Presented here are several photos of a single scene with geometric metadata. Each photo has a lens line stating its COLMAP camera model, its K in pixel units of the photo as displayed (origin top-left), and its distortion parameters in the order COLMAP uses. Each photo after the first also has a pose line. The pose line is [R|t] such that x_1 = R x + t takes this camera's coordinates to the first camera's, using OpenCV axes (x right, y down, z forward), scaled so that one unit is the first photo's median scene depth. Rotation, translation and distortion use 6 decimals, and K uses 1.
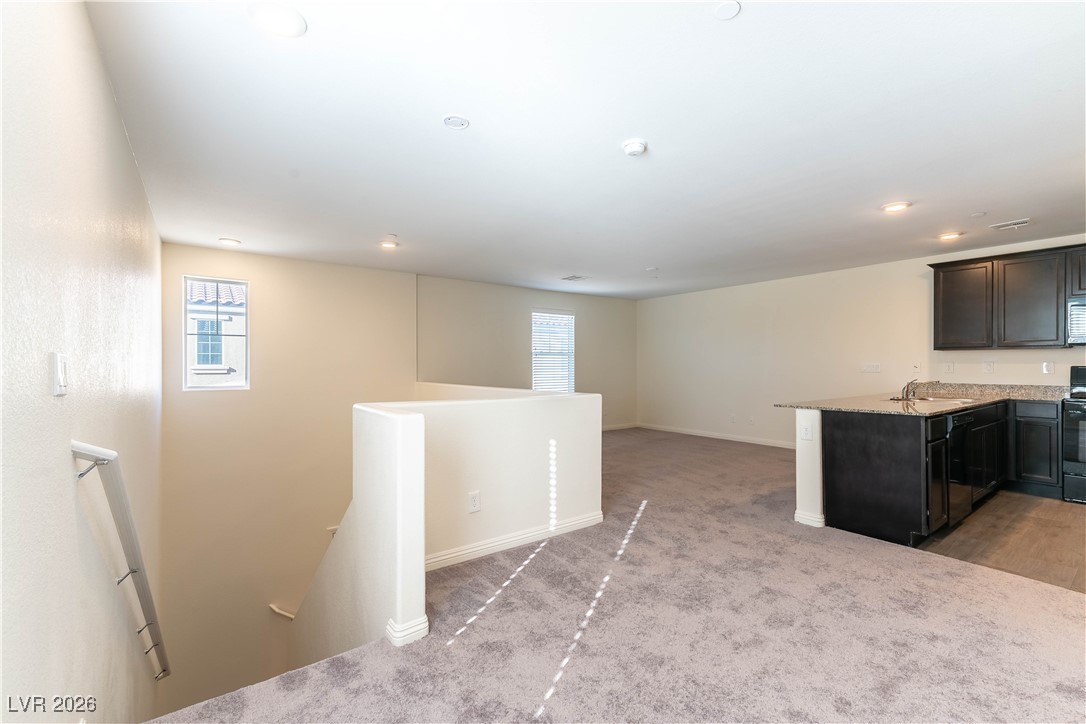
lens RADIAL K [[461.1, 0, 544.9], [0, 461.1, 364.9], [0, 0, 1]] dist [-0.001336, 0.000147]
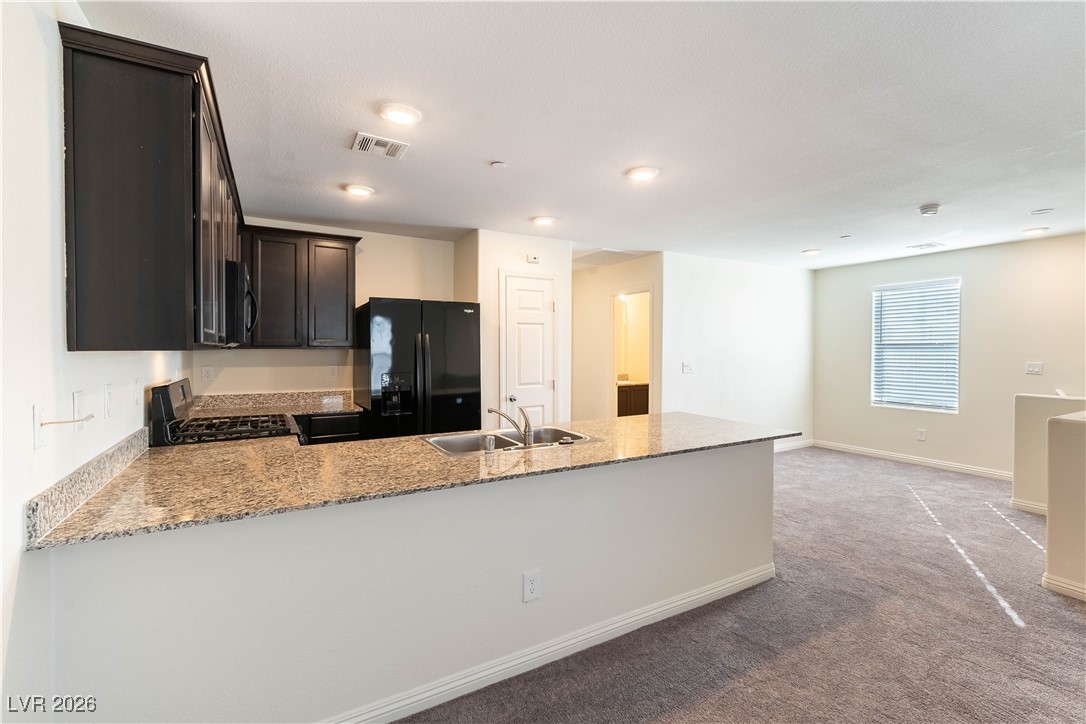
lens RADIAL K [[482.0, 0, 553.1], [0, 482.0, 357.9], [0, 0, 1]] dist [0.000193, -0.000117]
pose [[-0.994536, -0.001283, 0.104385, 0.699170], [0.000700, 0.999820, 0.018961, -0.038823], [-0.104390, 0.018930, -0.994356, 1.555919]]
